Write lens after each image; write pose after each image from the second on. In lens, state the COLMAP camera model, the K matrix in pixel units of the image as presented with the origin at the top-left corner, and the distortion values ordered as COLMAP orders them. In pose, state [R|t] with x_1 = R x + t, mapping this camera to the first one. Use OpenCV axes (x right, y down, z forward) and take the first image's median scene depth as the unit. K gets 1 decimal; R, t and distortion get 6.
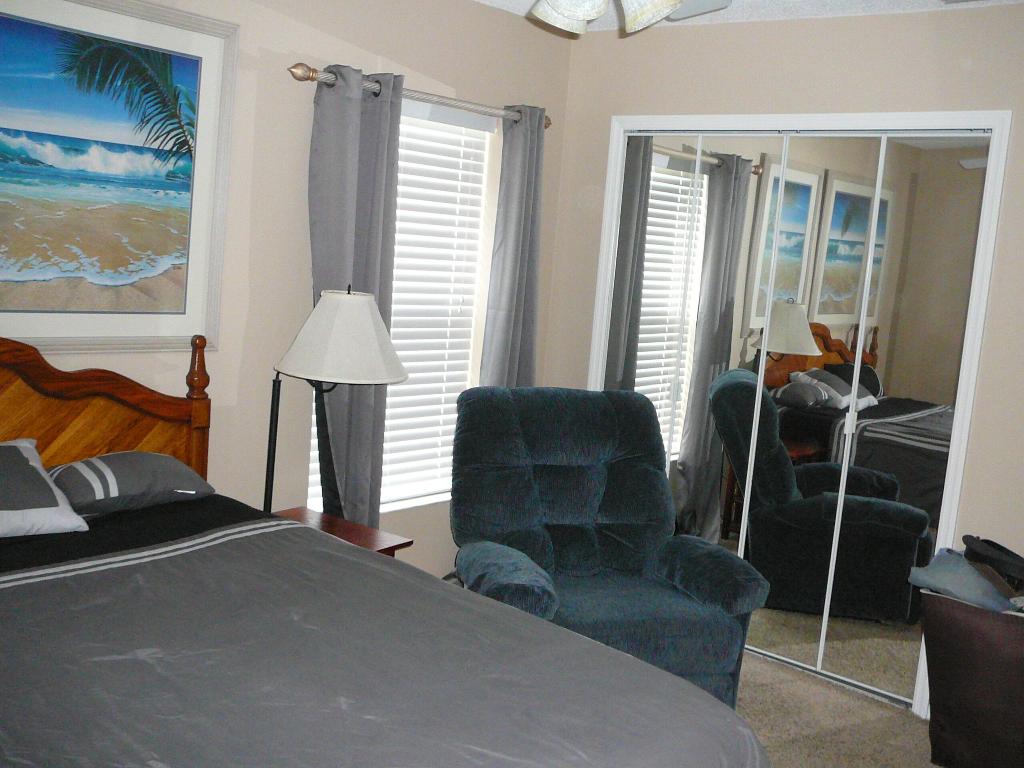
lens RADIAL K [[1063.6, 0, 524.6], [0, 1063.6, 382.4], [0, 0, 1]] dist [-0.106201, 0.182577]
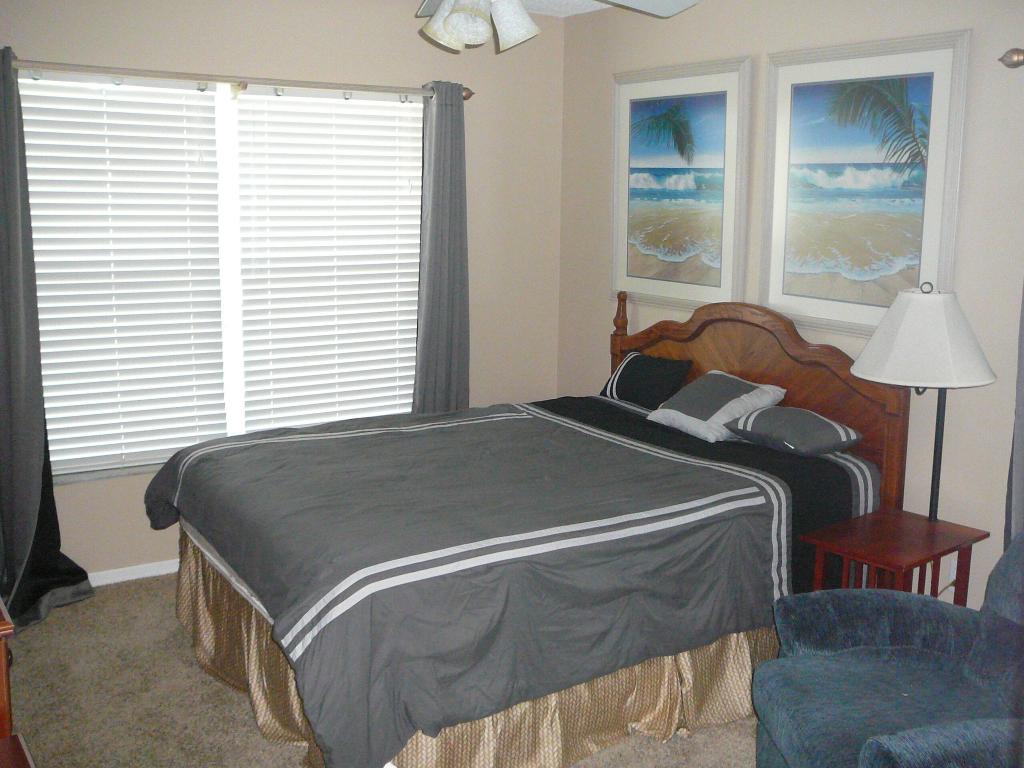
lens RADIAL K [[1063.6, 0, 524.6], [0, 1063.6, 382.4], [0, 0, 1]] dist [-0.106201, 0.182577]
pose [[-0.284755, 0.088273, -0.954527, 0.873786], [-0.156344, 0.978142, 0.137097, -0.082373], [0.945765, 0.188274, -0.264730, 0.963172]]
